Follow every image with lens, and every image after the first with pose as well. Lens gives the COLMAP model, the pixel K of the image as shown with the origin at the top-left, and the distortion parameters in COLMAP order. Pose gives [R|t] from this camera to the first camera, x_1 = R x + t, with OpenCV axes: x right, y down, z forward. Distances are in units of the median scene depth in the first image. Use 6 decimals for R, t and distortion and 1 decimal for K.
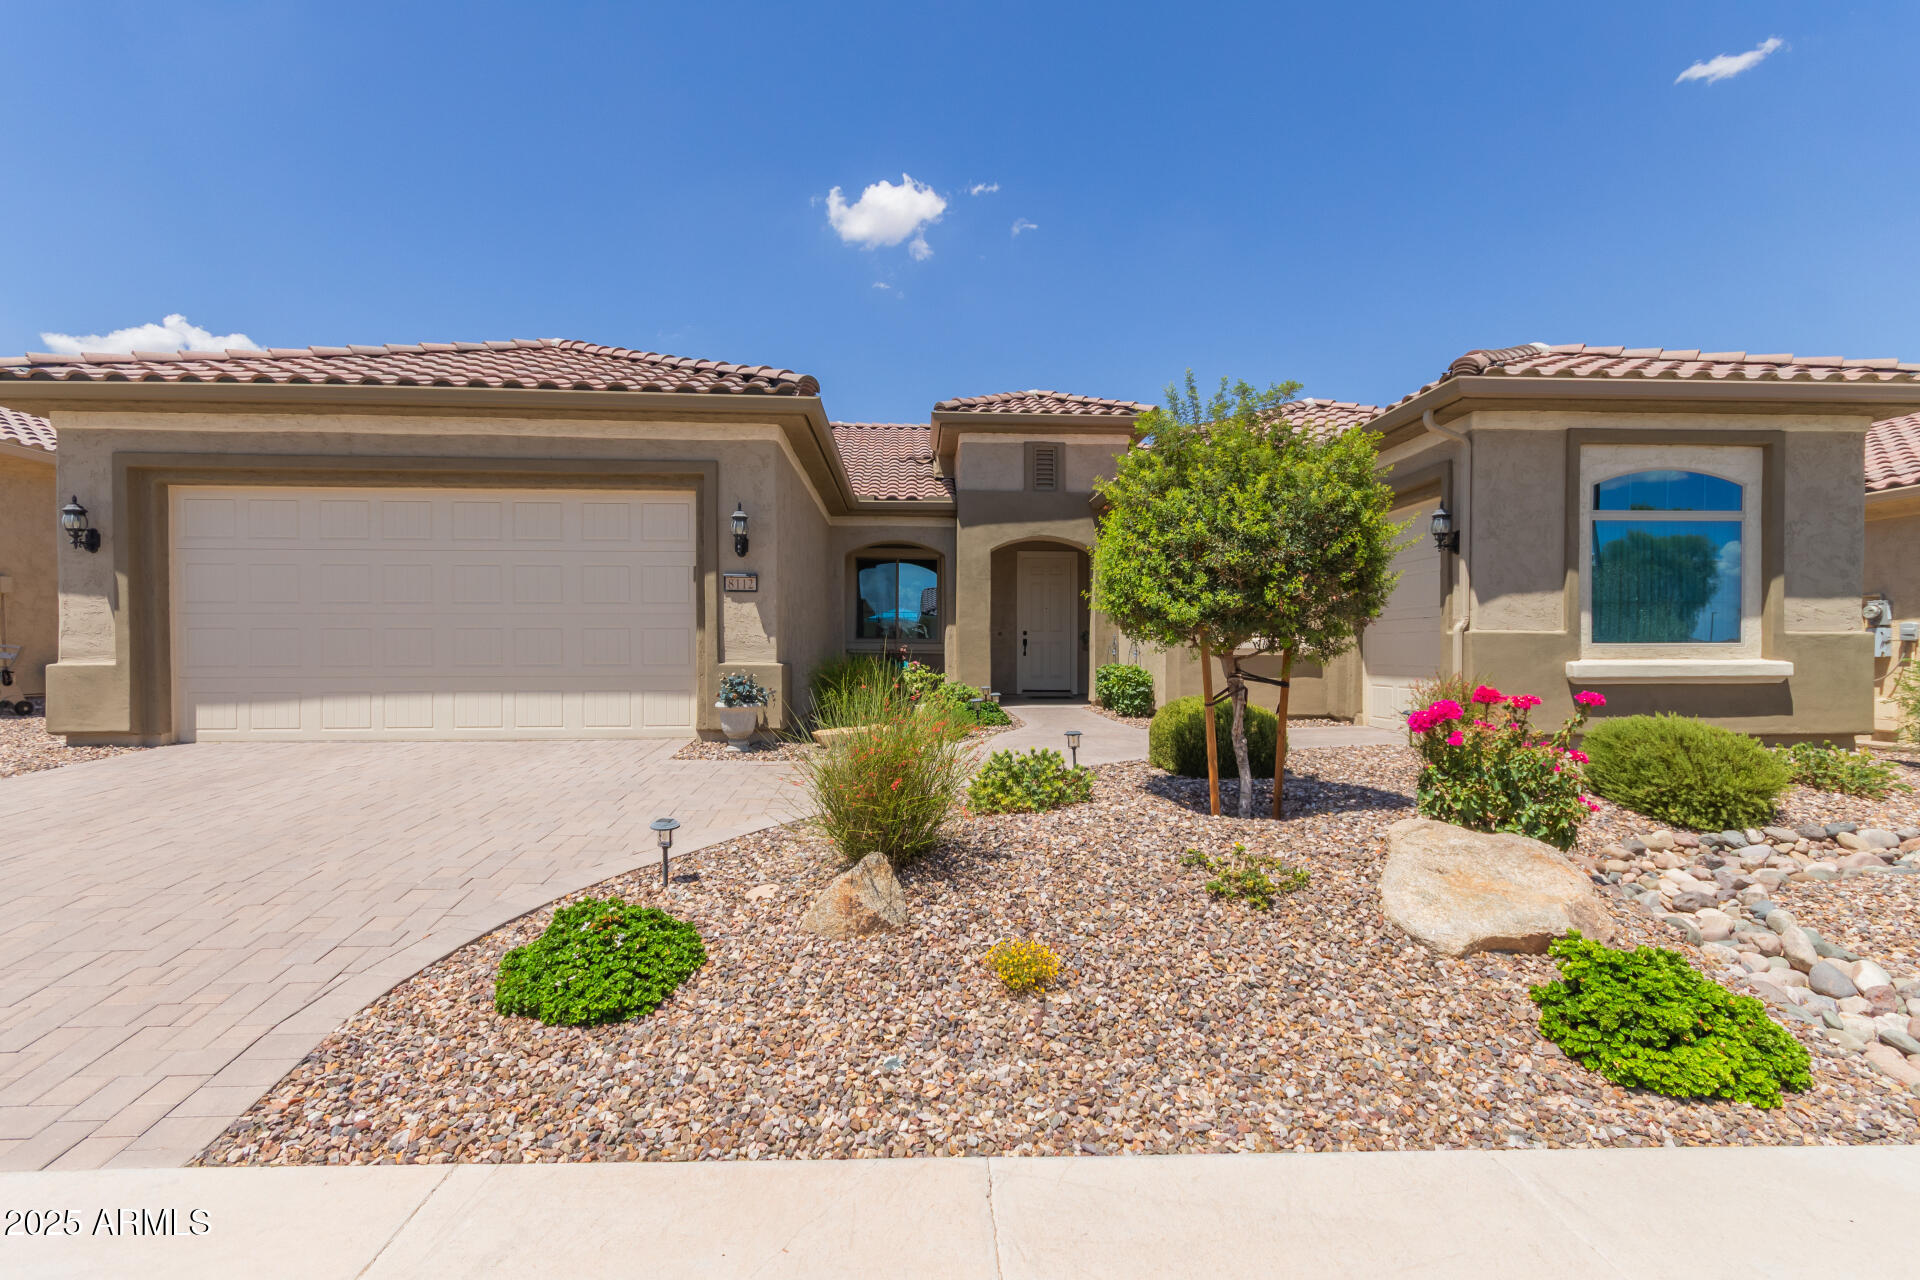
lens RADIAL K [[886.6, 0, 957.5], [0, 886.6, 674.1], [0, 0, 1]] dist [0.011699, -0.000395]
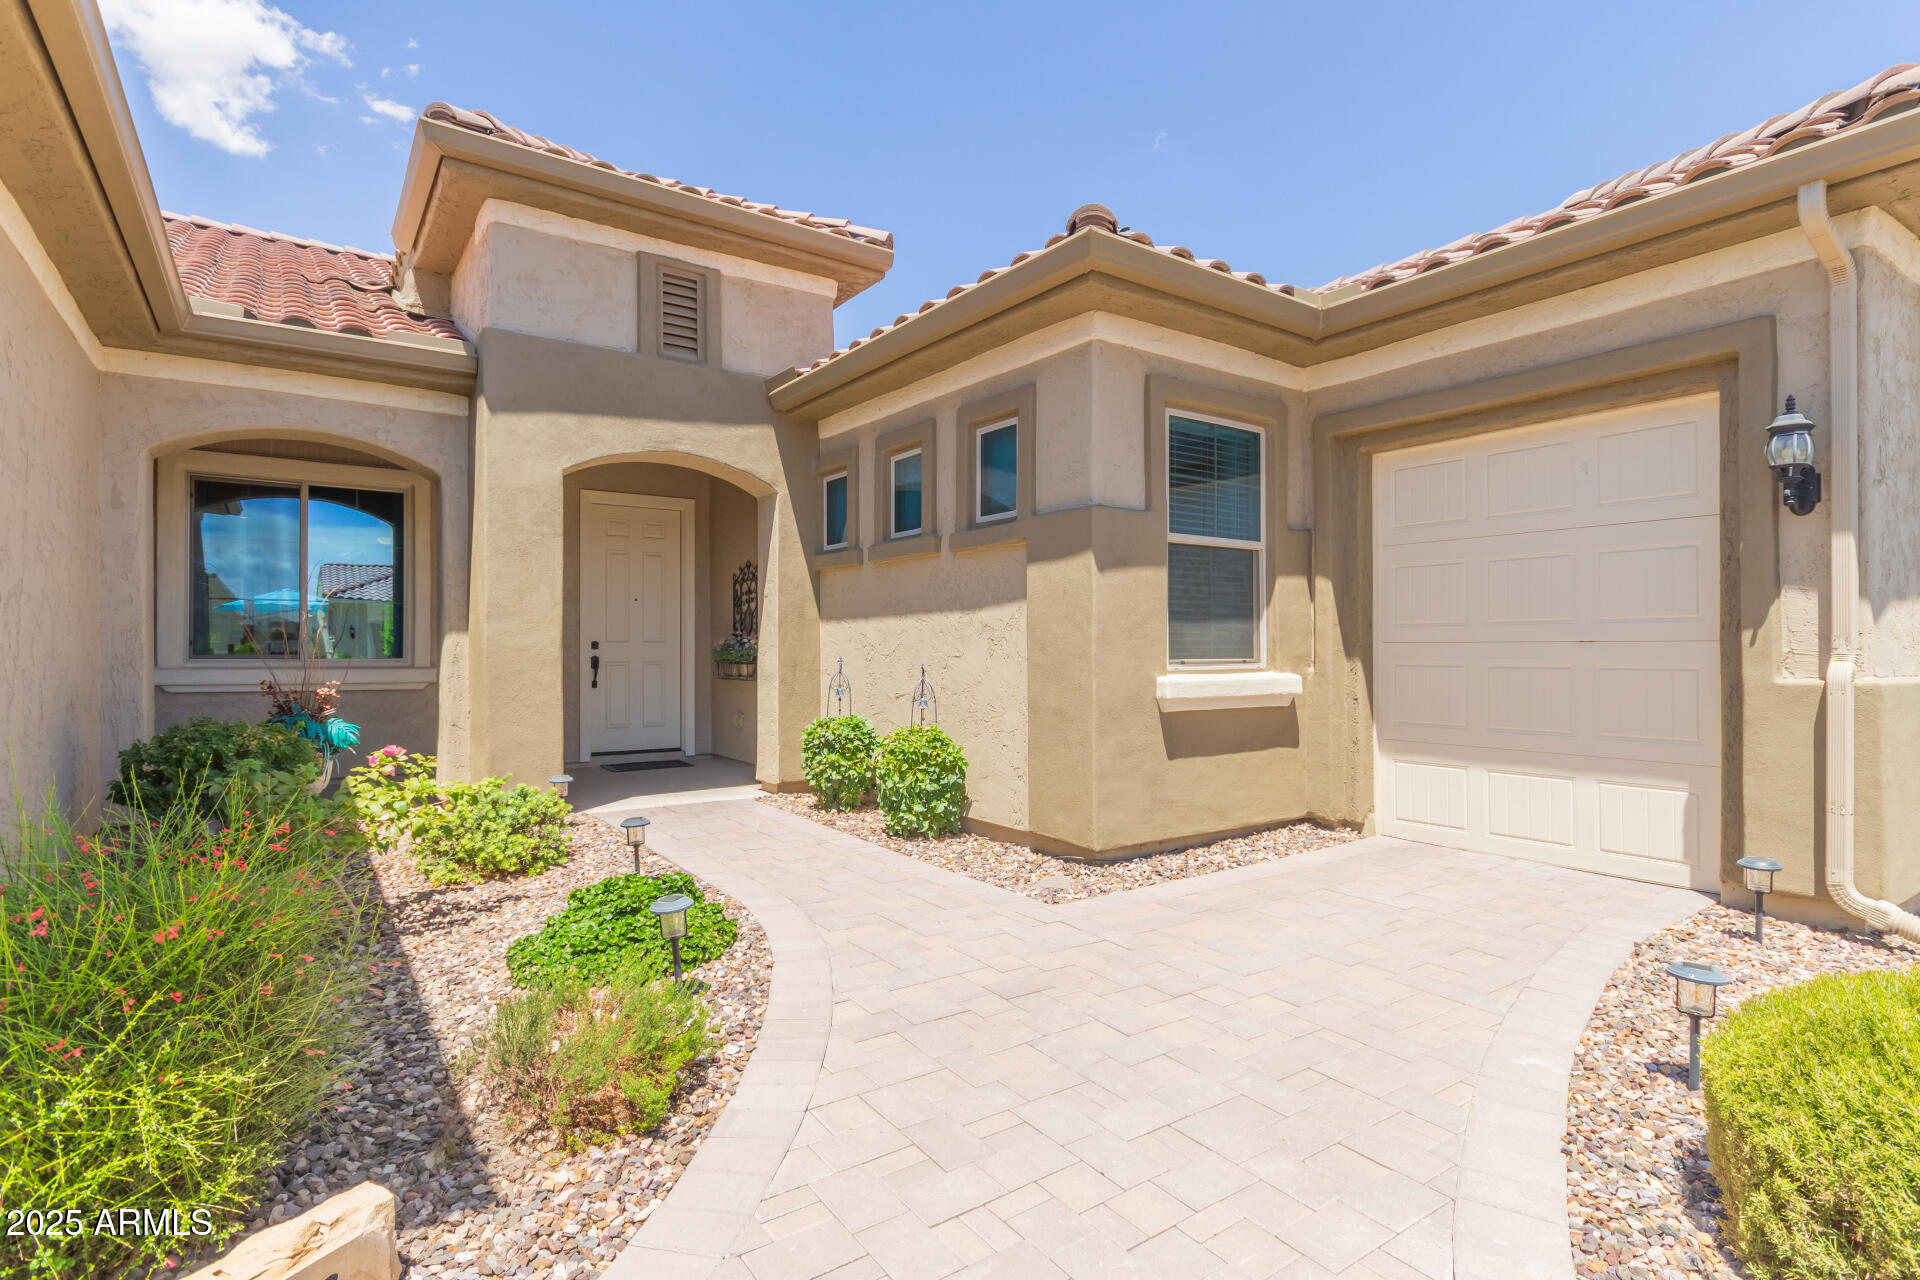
lens RADIAL K [[960.9, 0, 953.2], [0, 960.9, 639.6], [0, 0, 1]] dist [-0.001248, -0.000087]
pose [[0.850339, 0.001516, 0.526234, -0.059601], [0.015718, 0.999477, -0.028278, -0.042489], [-0.526001, 0.032317, 0.849870, 0.560230]]
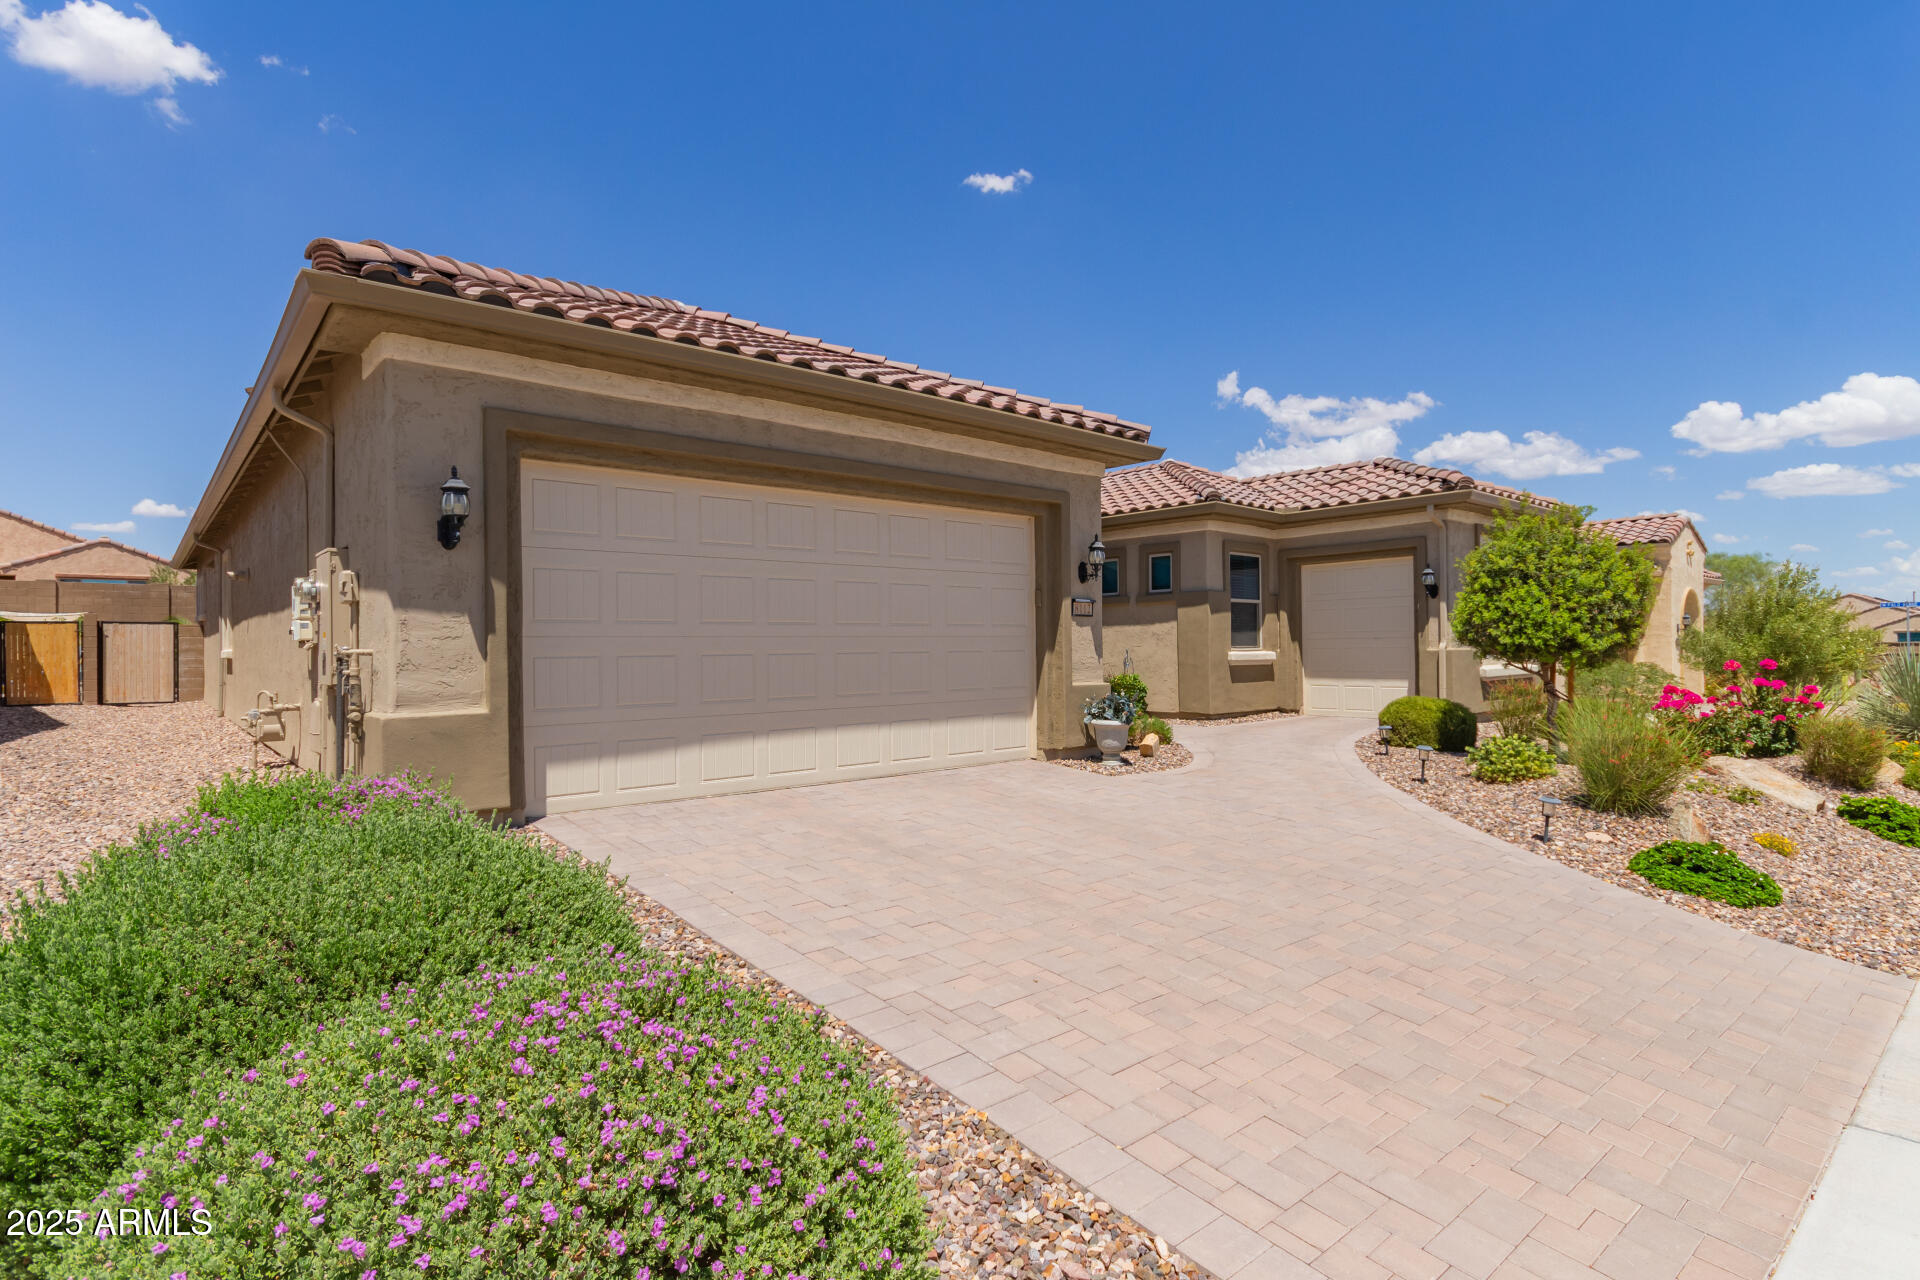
lens RADIAL K [[960.9, 0, 966.3], [0, 960.9, 641.6], [0, 0, 1]] dist [-0.001248, -0.000087]
pose [[0.782877, -0.003890, 0.622164, -0.778099], [0.027136, 0.999242, -0.027897, -0.024362], [-0.621584, 0.038723, 0.782390, 0.134874]]
